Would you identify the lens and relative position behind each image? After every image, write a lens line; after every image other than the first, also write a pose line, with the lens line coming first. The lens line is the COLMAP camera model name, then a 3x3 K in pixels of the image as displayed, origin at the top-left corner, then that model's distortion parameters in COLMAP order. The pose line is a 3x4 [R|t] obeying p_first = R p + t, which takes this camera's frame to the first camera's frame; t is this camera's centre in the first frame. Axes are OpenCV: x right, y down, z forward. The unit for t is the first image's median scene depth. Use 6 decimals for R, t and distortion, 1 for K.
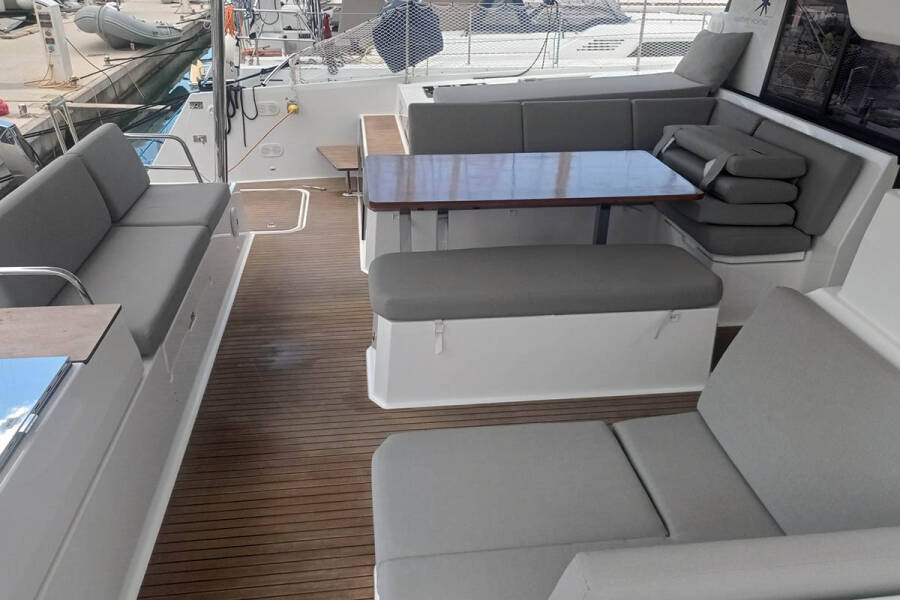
lens RADIAL K [[718.6, 0, 450.0], [0, 718.6, 300.0], [0, 0, 1]] dist [-0.003503, -0.003752]
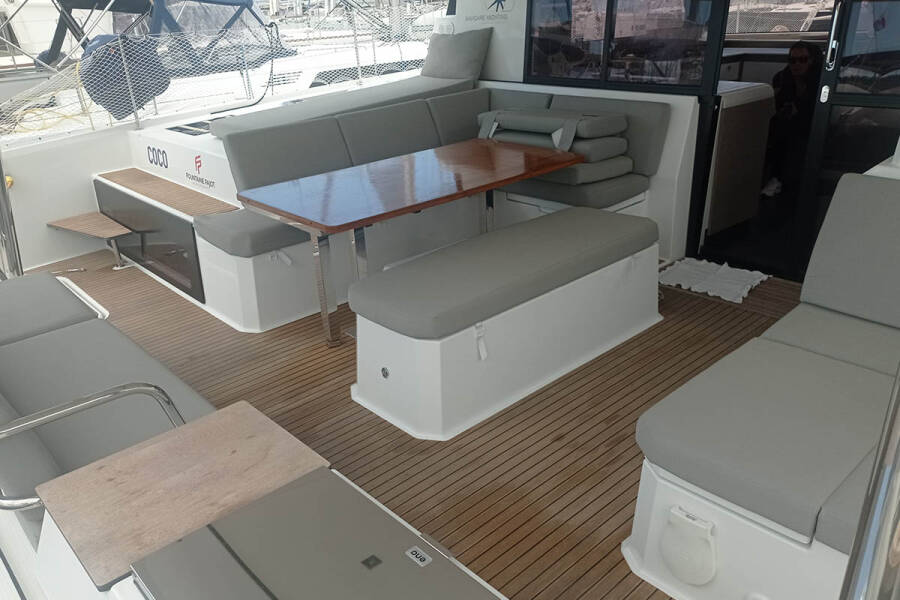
lens RADIAL K [[718.6, 0, 450.0], [0, 718.6, 300.0], [0, 0, 1]] dist [-0.003503, -0.003752]
pose [[0.817948, -0.274657, 0.505495, -0.311284], [0.303960, 0.952341, 0.025606, -0.021547], [-0.488436, 0.132706, 0.862450, 0.136705]]
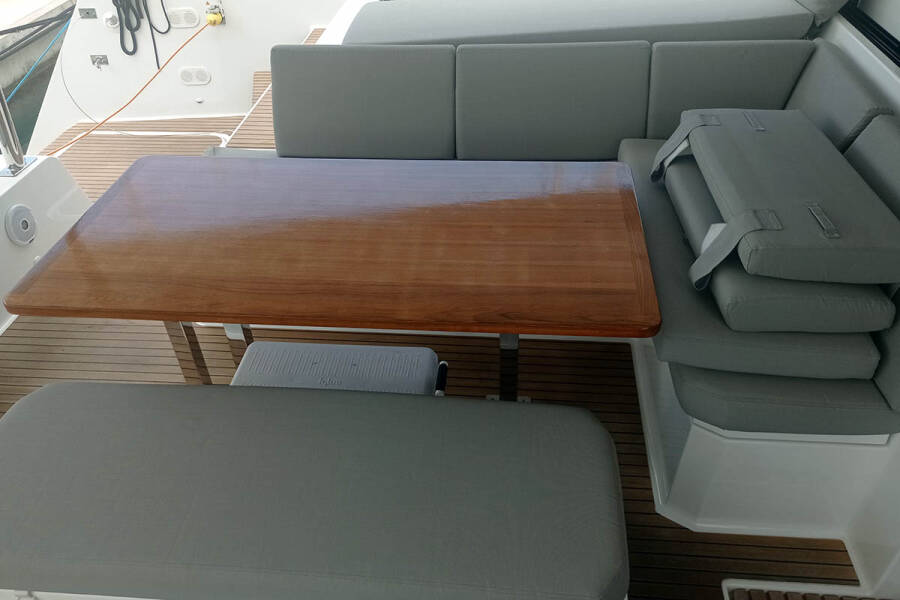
lens RADIAL K [[713.8, 0, 447.5], [0, 713.8, 300.9], [0, 0, 1]] dist [0.015452, 0.006270]
pose [[0.973691, 0.098853, -0.205312, 0.228639], [-0.056377, 0.977498, 0.203273, -0.183591], [0.220786, -0.186350, 0.957354, 0.378990]]
